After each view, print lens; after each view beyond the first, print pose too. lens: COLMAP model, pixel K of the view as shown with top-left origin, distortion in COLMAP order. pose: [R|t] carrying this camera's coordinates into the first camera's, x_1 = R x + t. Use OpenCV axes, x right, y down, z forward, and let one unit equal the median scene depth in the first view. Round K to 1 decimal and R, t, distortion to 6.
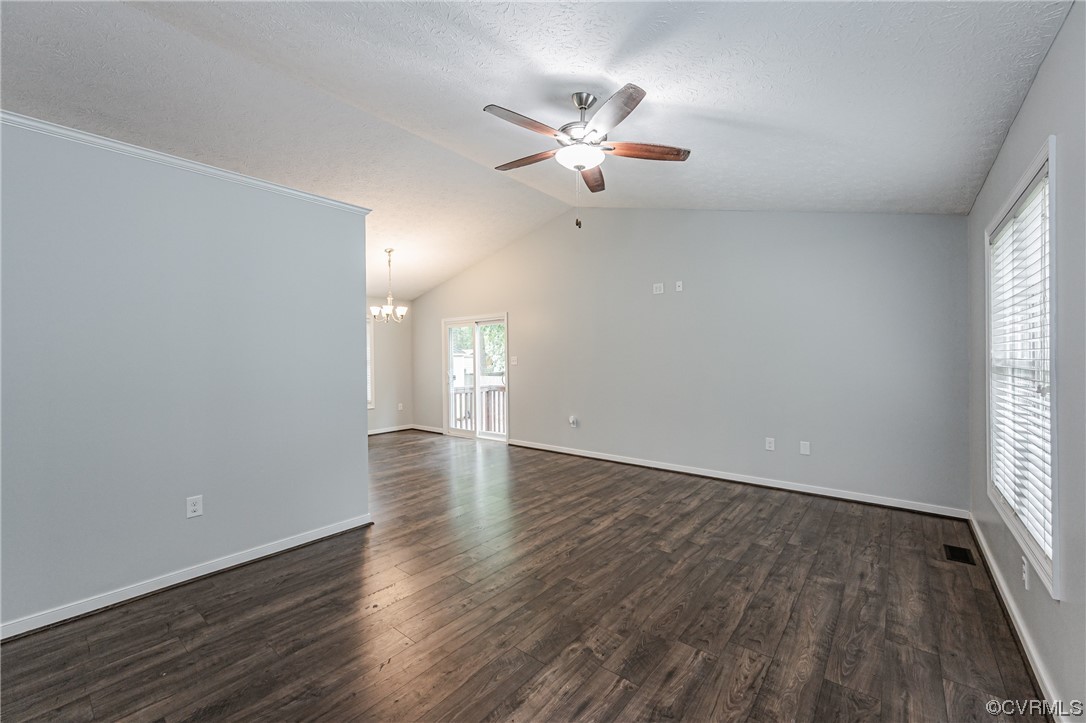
lens RADIAL K [[436.6, 0, 539.8], [0, 436.6, 356.4], [0, 0, 1]] dist [-0.001260, -0.000168]
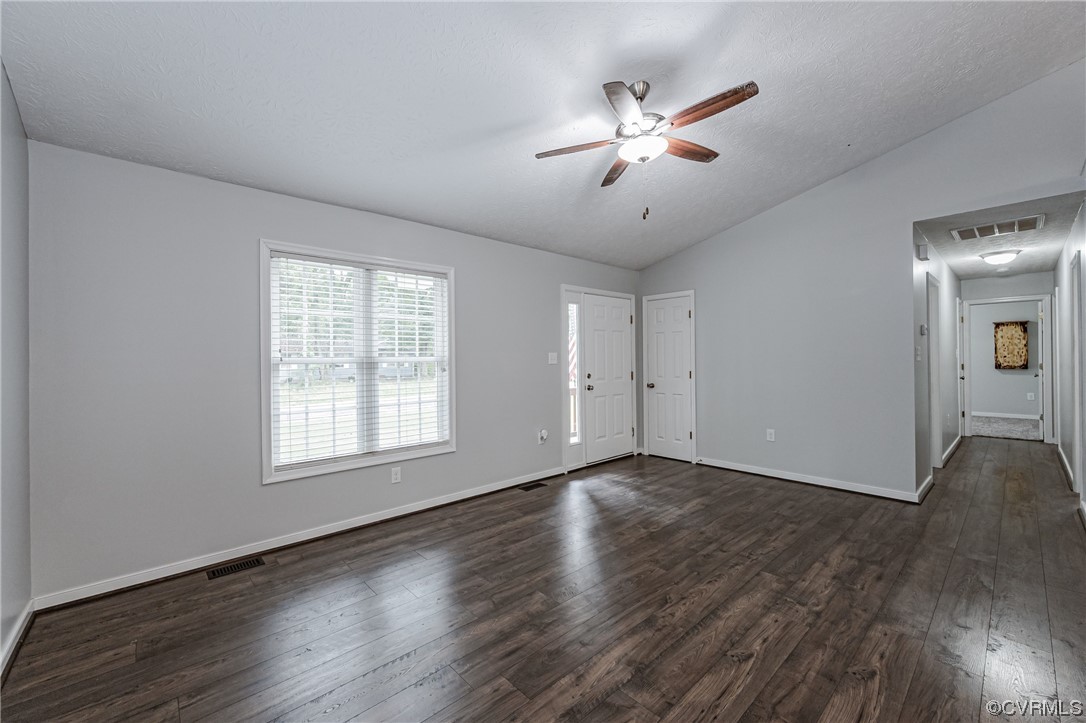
lens RADIAL K [[436.6, 0, 541.8], [0, 436.6, 358.6], [0, 0, 1]] dist [-0.001260, -0.000168]
pose [[-0.990030, 0.021154, 0.139256, 0.155848], [0.020944, 0.999776, -0.002973, 0.020445], [-0.139288, -0.000027, -0.990252, 1.641148]]
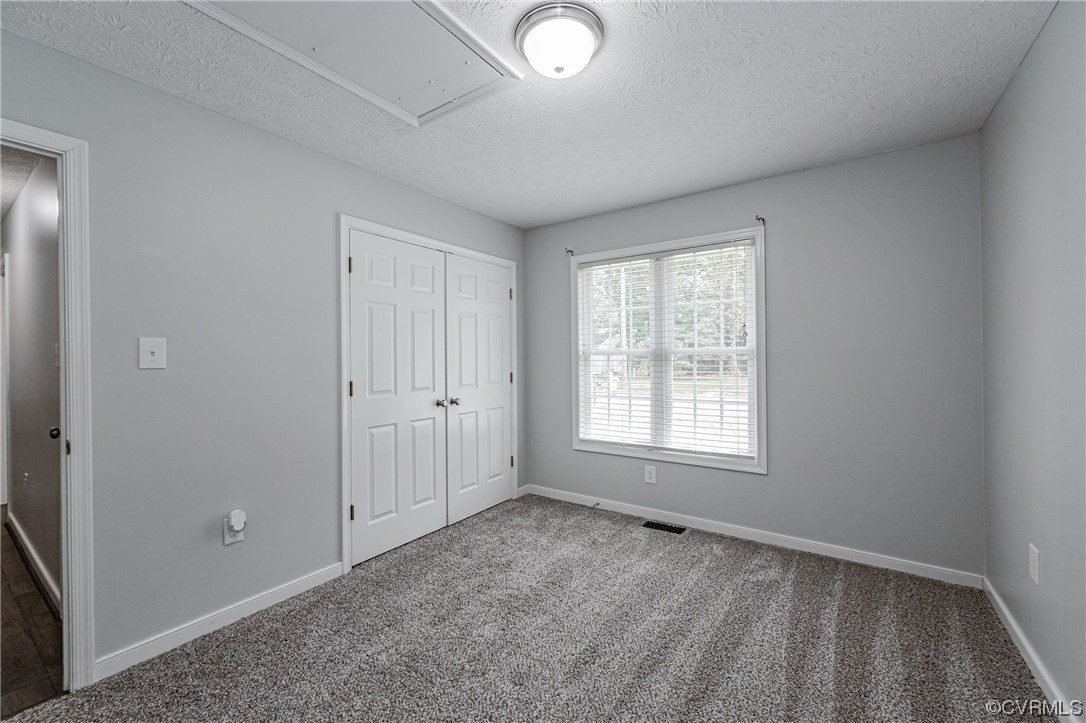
lens RADIAL K [[436.6, 0, 546.4], [0, 436.6, 359.2], [0, 0, 1]] dist [-0.001260, -0.000168]
pose [[-0.087478, 0.004443, 0.996157, -0.286889], [0.009197, 0.999951, -0.003652, 0.030628], [-0.996124, 0.008842, -0.087514, 0.998992]]
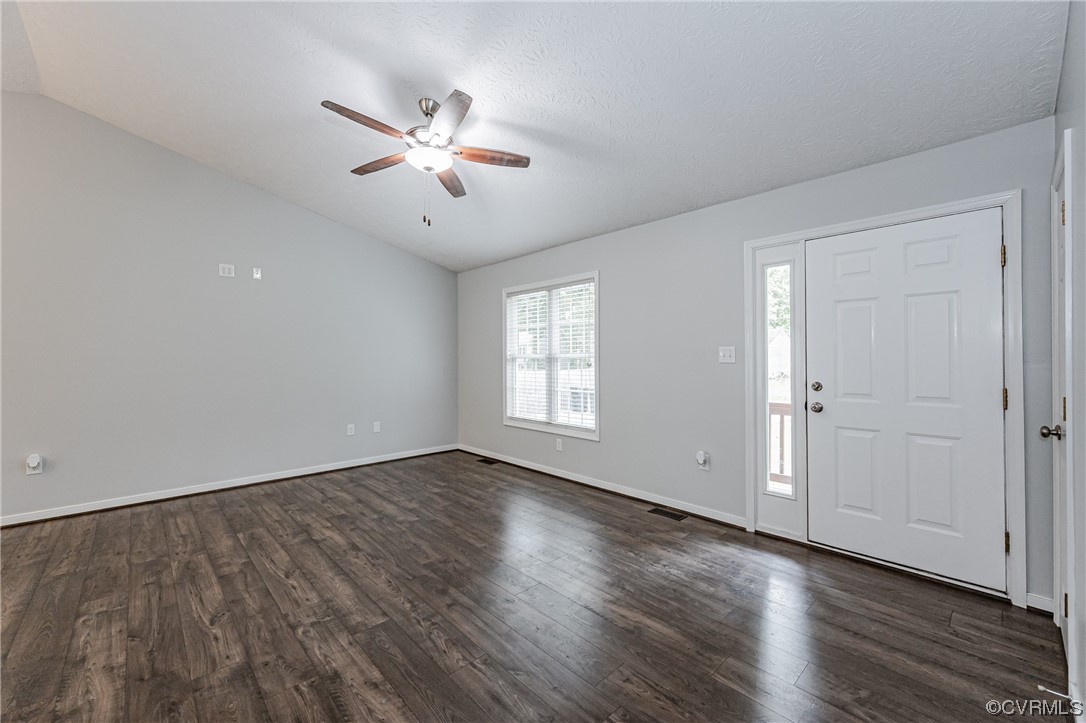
lens RADIAL K [[436.6, 0, 537.4], [0, 436.6, 354.5], [0, 0, 1]] dist [-0.001260, -0.000168]
pose [[0.132901, 0.015503, 0.991008, -0.746967], [0.003142, 0.999866, -0.016063, 0.029911], [-0.991124, 0.005249, 0.132834, 0.487484]]
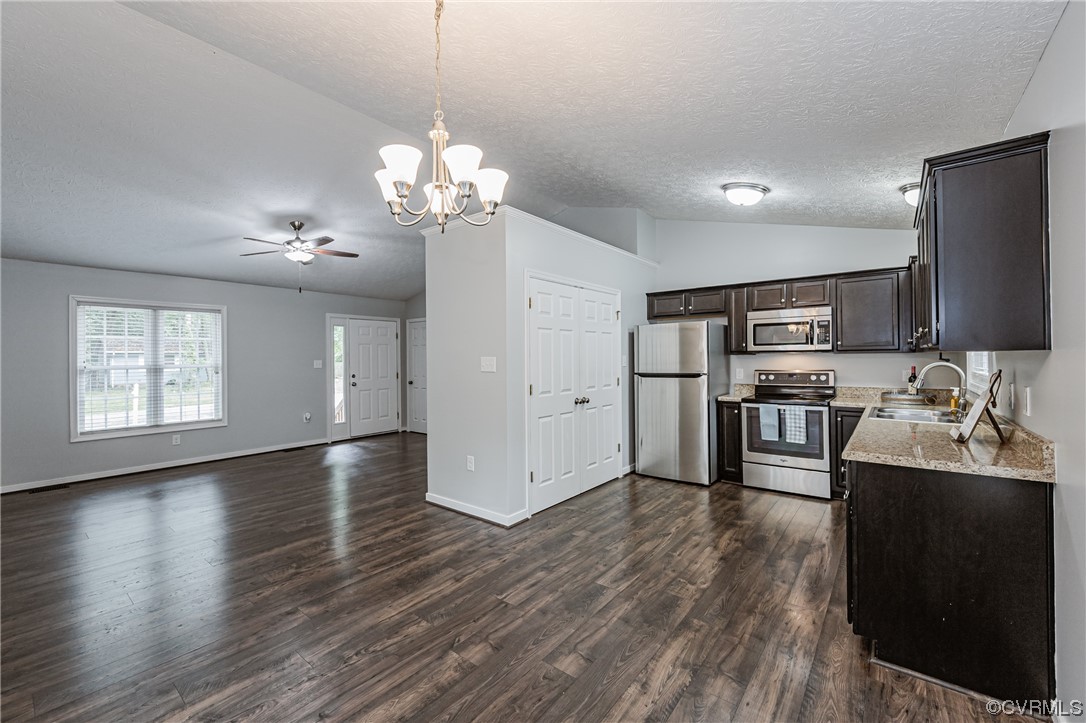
lens RADIAL K [[436.6, 0, 541.5], [0, 436.6, 357.3], [0, 0, 1]] dist [-0.001260, -0.000168]
pose [[-0.999564, 0.021505, -0.020208, -0.735755], [0.021571, 0.999763, -0.003067, 0.011787], [0.020138, -0.003502, -0.999791, 2.359488]]
